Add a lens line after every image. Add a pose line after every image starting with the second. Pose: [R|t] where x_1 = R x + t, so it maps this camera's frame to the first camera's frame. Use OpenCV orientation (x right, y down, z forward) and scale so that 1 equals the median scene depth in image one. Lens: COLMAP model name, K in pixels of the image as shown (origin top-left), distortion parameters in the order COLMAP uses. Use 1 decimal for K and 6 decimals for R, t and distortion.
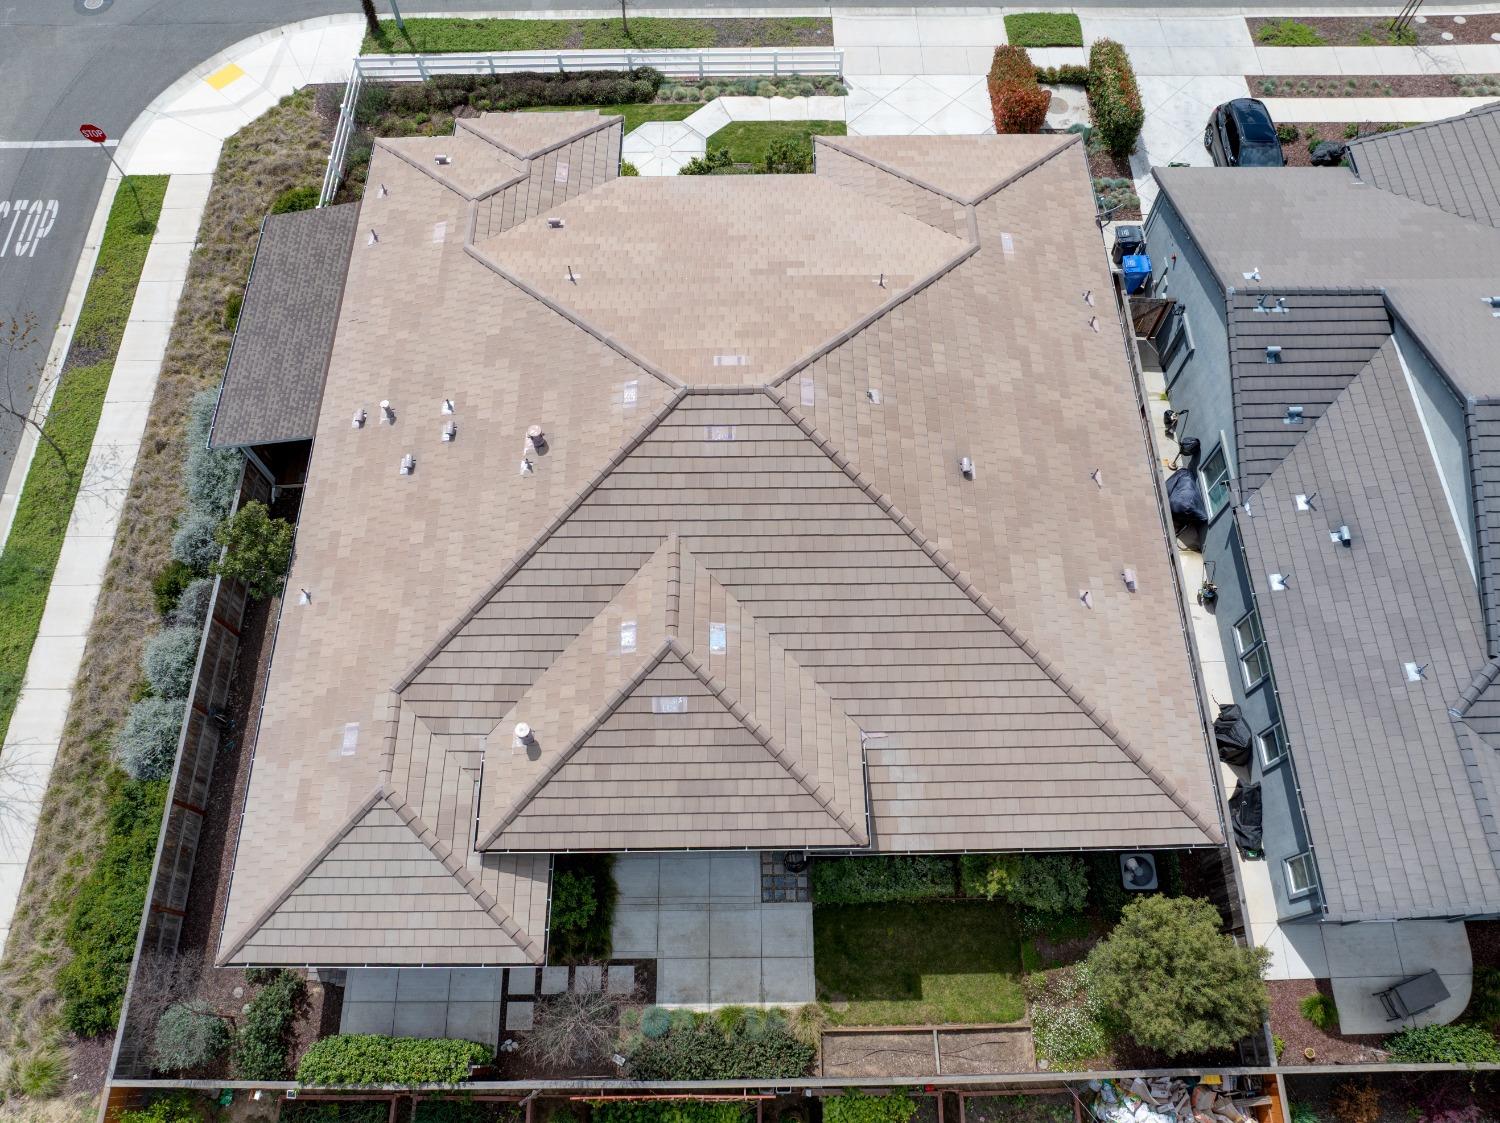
lens RADIAL K [[1059.9, 0, 752.5], [0, 1059.9, 561.3], [0, 0, 1]] dist [-0.049873, 0.021673]
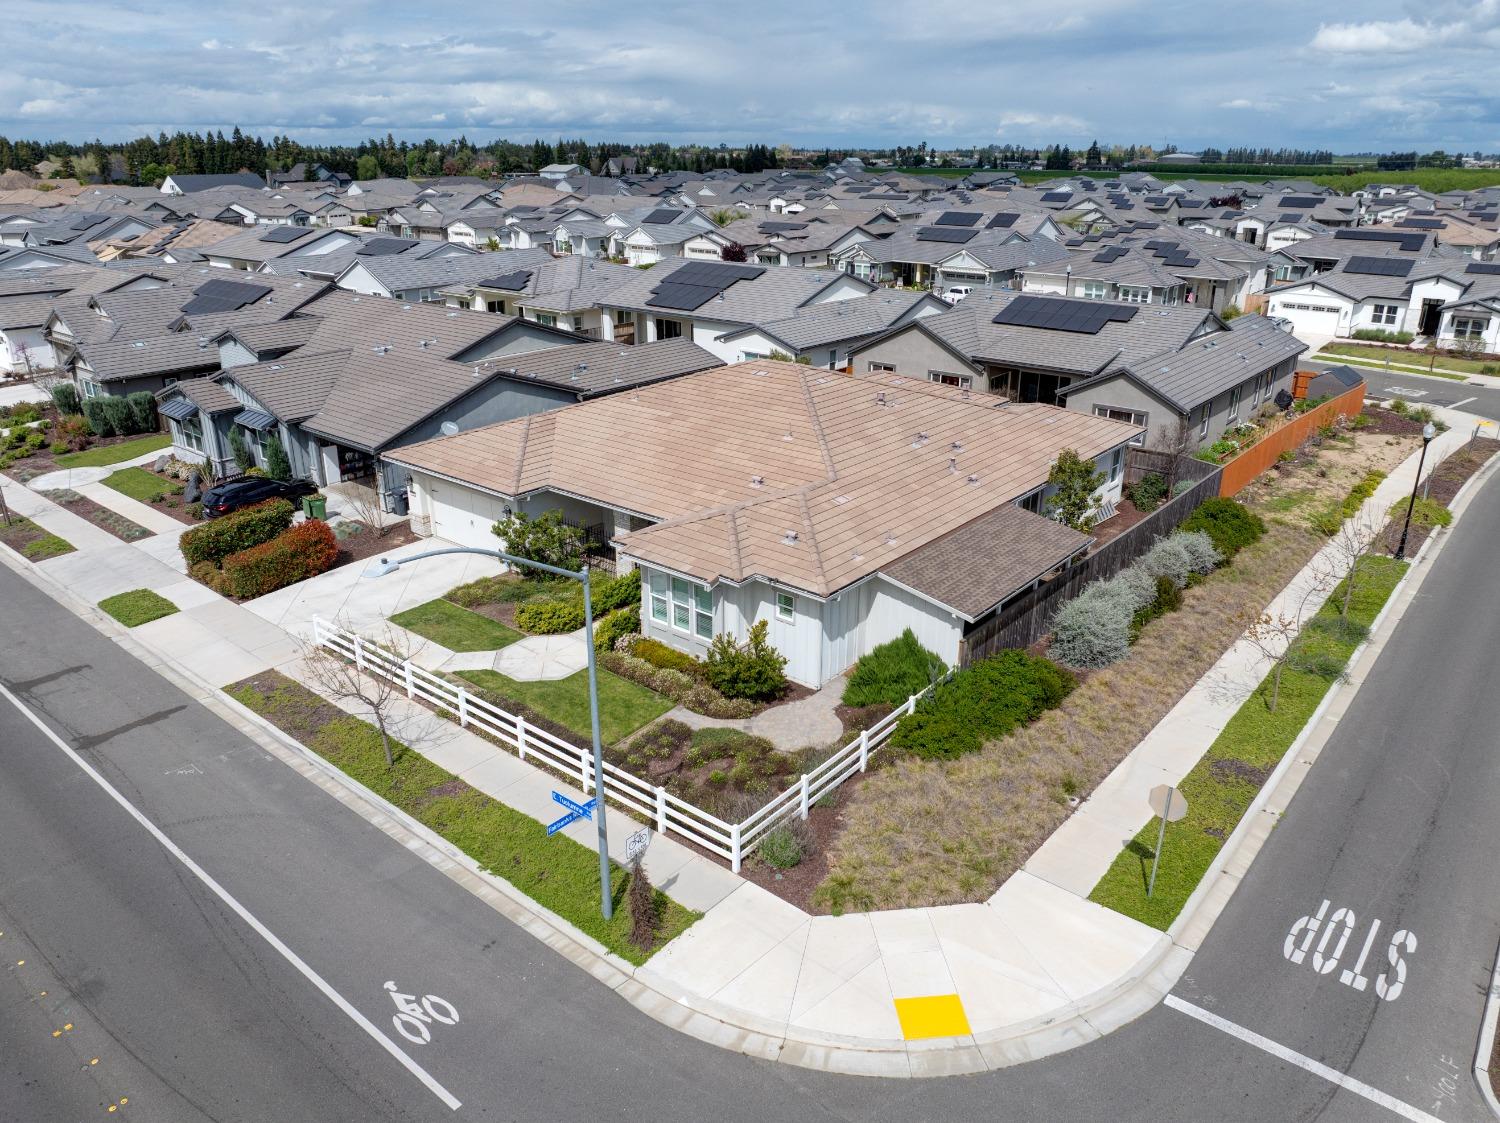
lens RADIAL K [[1059.9, 0, 752.5], [0, 1059.9, 561.3], [0, 0, 1]] dist [-0.049873, 0.021673]
pose [[-0.760473, -0.233955, 0.605760, -0.737676], [0.587471, 0.149612, 0.795295, -1.003082], [-0.276693, 0.960667, 0.023666, 0.850059]]
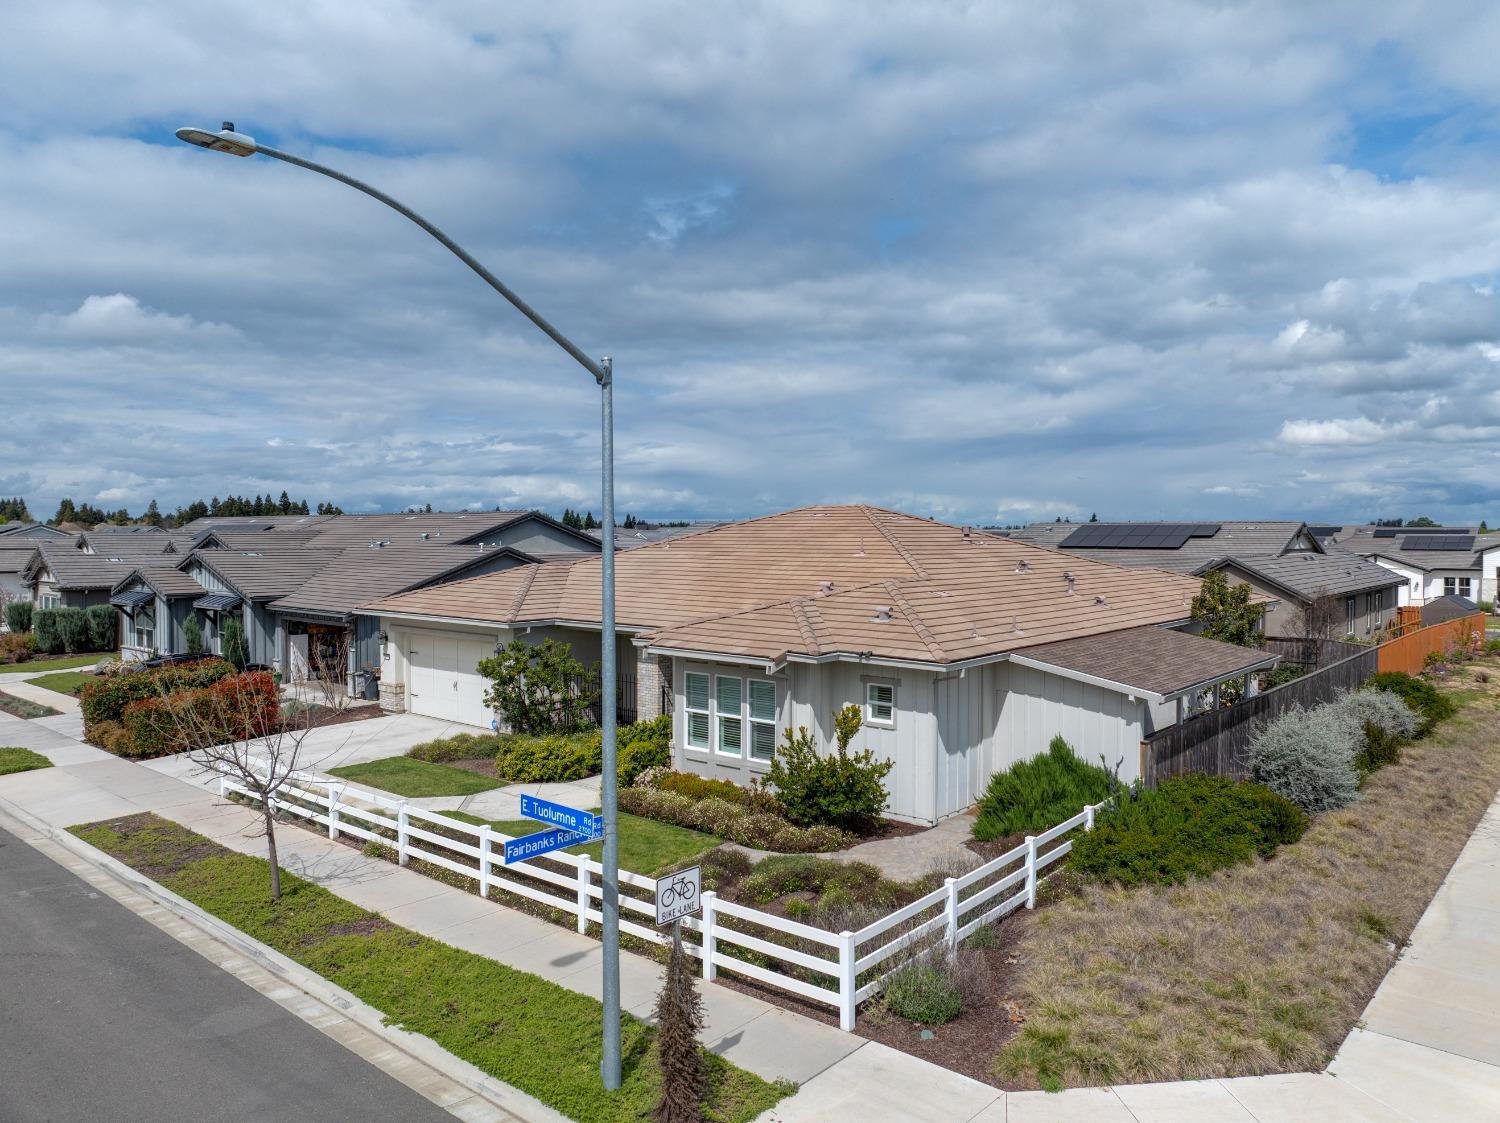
lens RADIAL K [[1059.9, 0, 752.5], [0, 1059.9, 561.3], [0, 0, 1]] dist [-0.049873, 0.021673]
pose [[-0.751949, -0.014422, 0.659063, -0.592493], [0.595430, 0.414189, 0.688411, -0.798053], [-0.282905, 0.910077, -0.302862, 1.020686]]
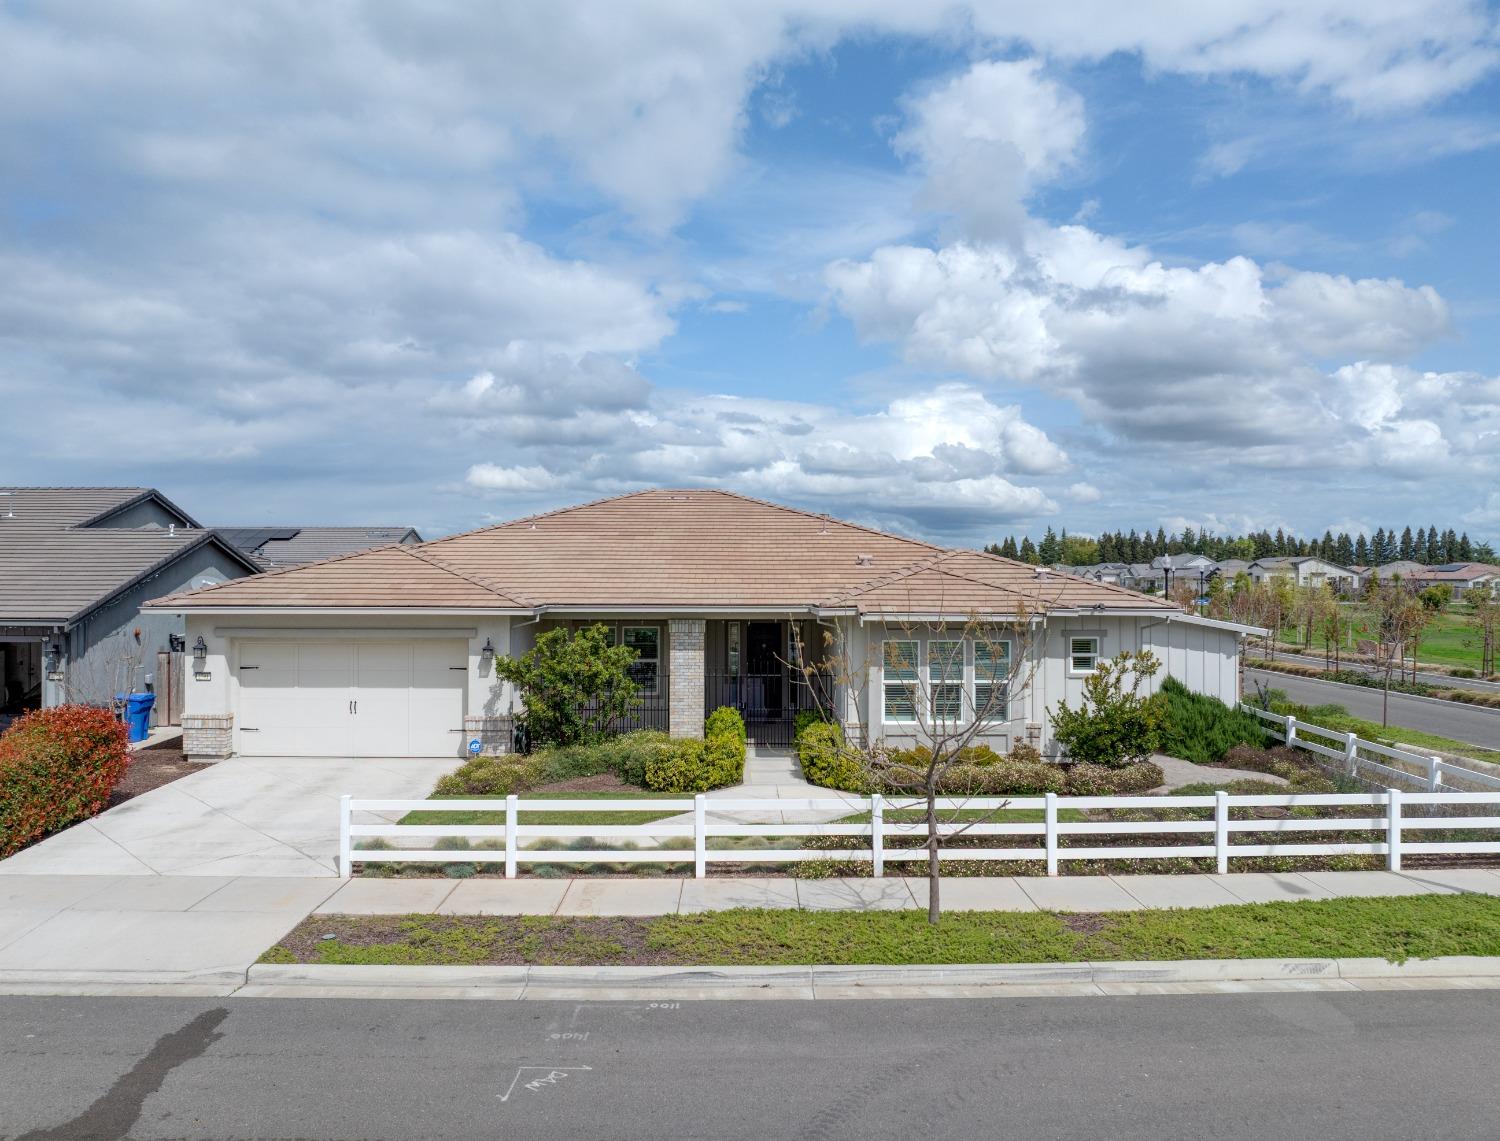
lens RADIAL K [[1079.1, 0, 740.5], [0, 1079.1, 571.1], [0, 0, 1]] dist [-0.036344, 0.002325]
pose [[-0.999996, -0.000563, -0.002796, -0.063478], [-0.002764, 0.433966, 0.900925, -0.910823], [0.000707, 0.900929, -0.433966, 1.123839]]
